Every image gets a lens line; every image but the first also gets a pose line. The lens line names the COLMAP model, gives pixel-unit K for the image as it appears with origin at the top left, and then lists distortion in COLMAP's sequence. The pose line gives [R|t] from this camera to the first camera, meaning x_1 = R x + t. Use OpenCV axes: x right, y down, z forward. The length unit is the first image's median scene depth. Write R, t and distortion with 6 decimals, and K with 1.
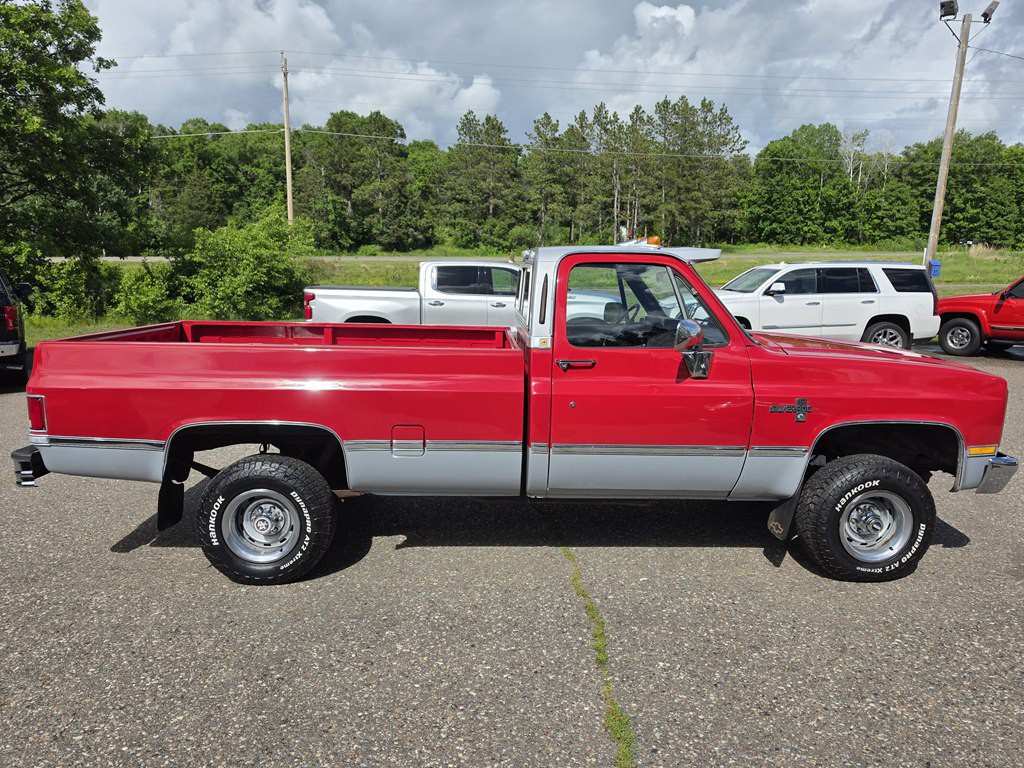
lens RADIAL K [[729.3, 0, 532.4], [0, 729.3, 382.0], [0, 0, 1]] dist [0.038723, -0.062980]
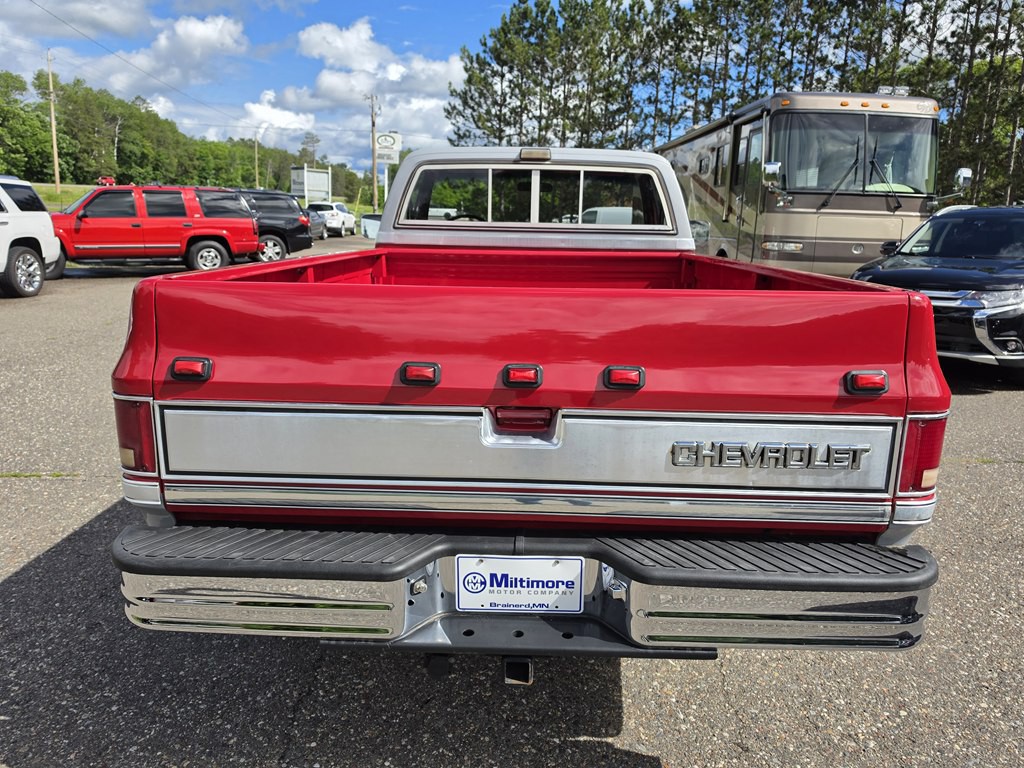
lens RADIAL K [[724.4, 0, 512.0], [0, 724.4, 384.0], [0, 0, 1]] dist [-0.010571, -0.005547]
pose [[0.073662, -0.217401, 0.973299, -0.075908], [0.114569, 0.971334, 0.208291, -0.007660], [-0.990681, 0.096166, 0.096458, 0.078942]]
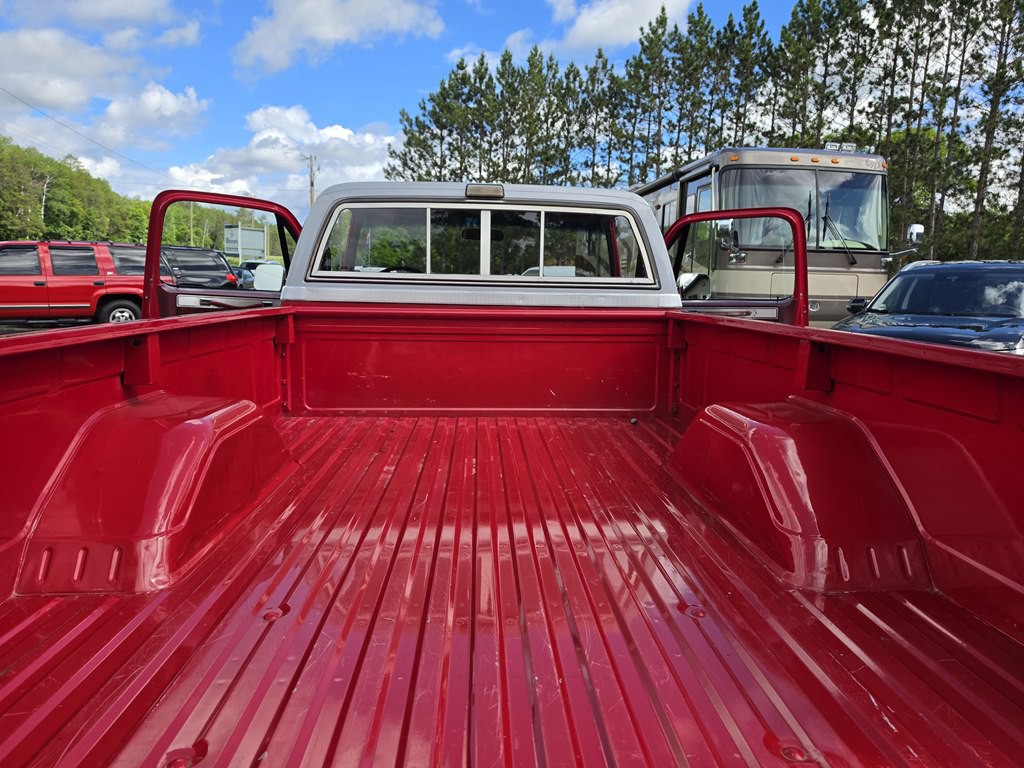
lens RADIAL K [[716.1, 0, 512.0], [0, 716.1, 384.0], [0, 0, 1]] dist [0.002026, -0.010935]
pose [[-0.007907, -0.140579, 0.990038, -0.060005], [0.115641, 0.983298, 0.140546, -0.007221], [-0.993260, 0.115600, 0.008482, 0.080493]]
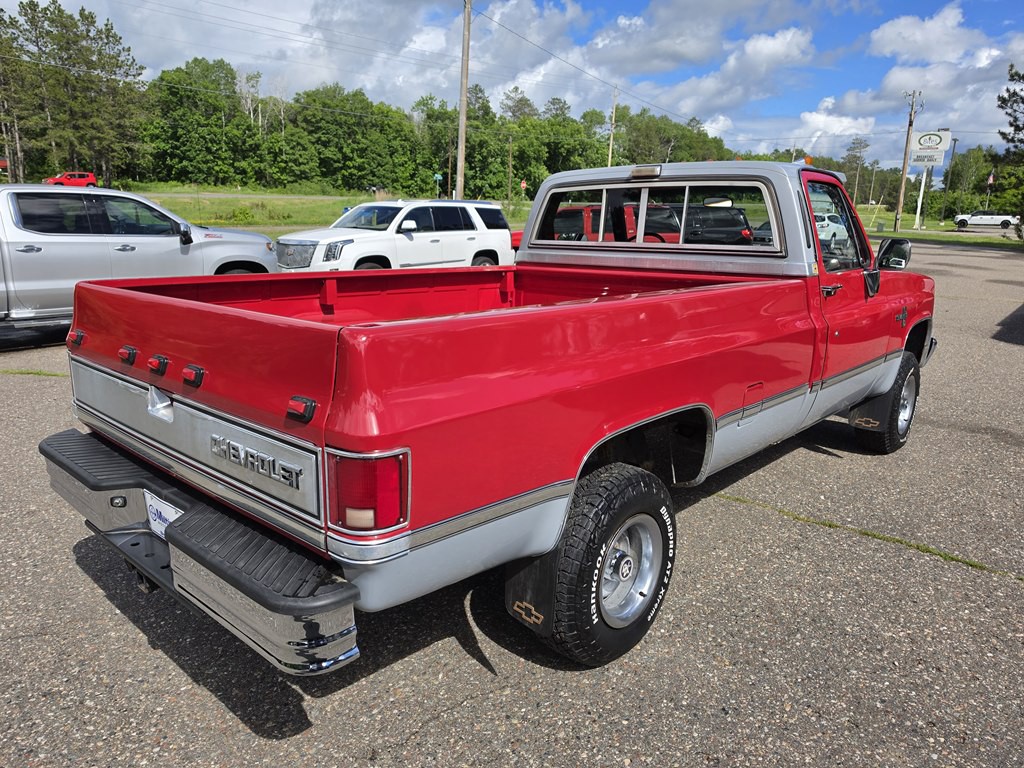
lens RADIAL K [[735.5, 0, 512.0], [0, 735.5, 384.0], [0, 0, 1]] dist [-0.028514, 0.005500]
pose [[0.704455, -0.148836, 0.693967, -0.061954], [0.094669, 0.988733, 0.115954, -0.003877], [-0.703406, -0.015987, 0.710608, 0.040532]]
